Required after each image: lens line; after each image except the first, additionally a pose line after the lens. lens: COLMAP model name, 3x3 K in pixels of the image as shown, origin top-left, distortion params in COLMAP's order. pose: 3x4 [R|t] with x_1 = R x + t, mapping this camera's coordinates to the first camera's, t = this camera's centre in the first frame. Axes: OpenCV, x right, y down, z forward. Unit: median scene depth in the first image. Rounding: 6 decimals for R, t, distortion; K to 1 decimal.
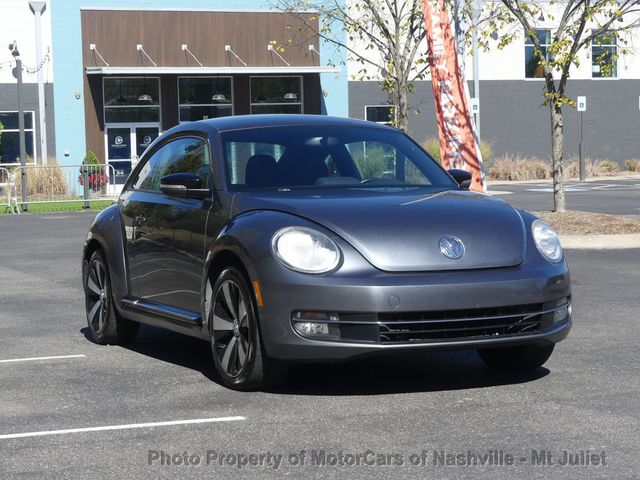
lens RADIAL K [[1498.9, 0, 318.2], [0, 1498.9, 242.9], [0, 0, 1]] dist [-0.128349, 0.000000]
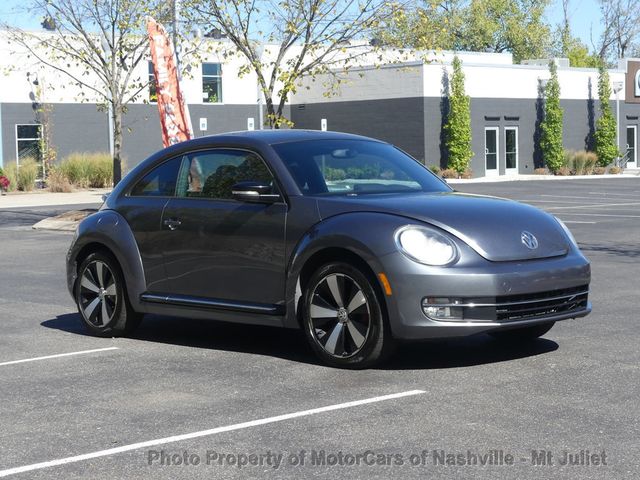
lens RADIAL K [[1245.5, 0, 320.0], [0, 1245.5, 236.7], [0, 0, 1]] dist [0.034873, 0.000000]
pose [[0.941278, -0.019780, 0.337053, -0.221625], [0.020938, 0.999781, 0.000198, -0.002108], [-0.336983, 0.006871, 0.941486, 0.058976]]
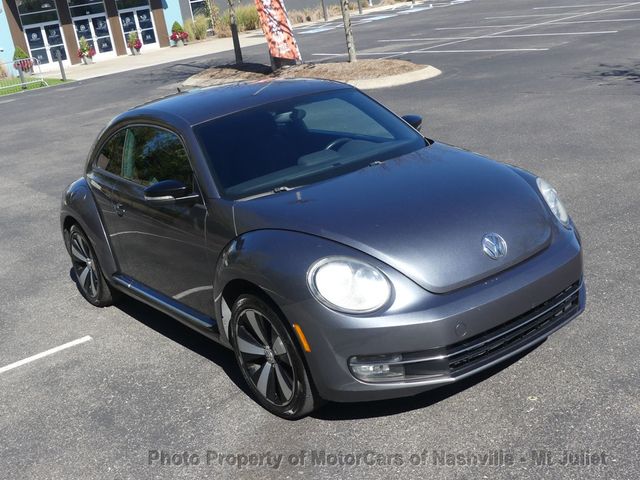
lens RADIAL K [[792.0, 0, 327.6], [0, 792.0, 263.0], [0, 0, 1]] dist [-0.014961, 0.000000]
pose [[0.968507, -0.186255, 0.165235, -0.051458], [0.136635, 0.952363, 0.272644, -0.073746], [-0.208145, -0.241481, 0.947820, 0.299205]]
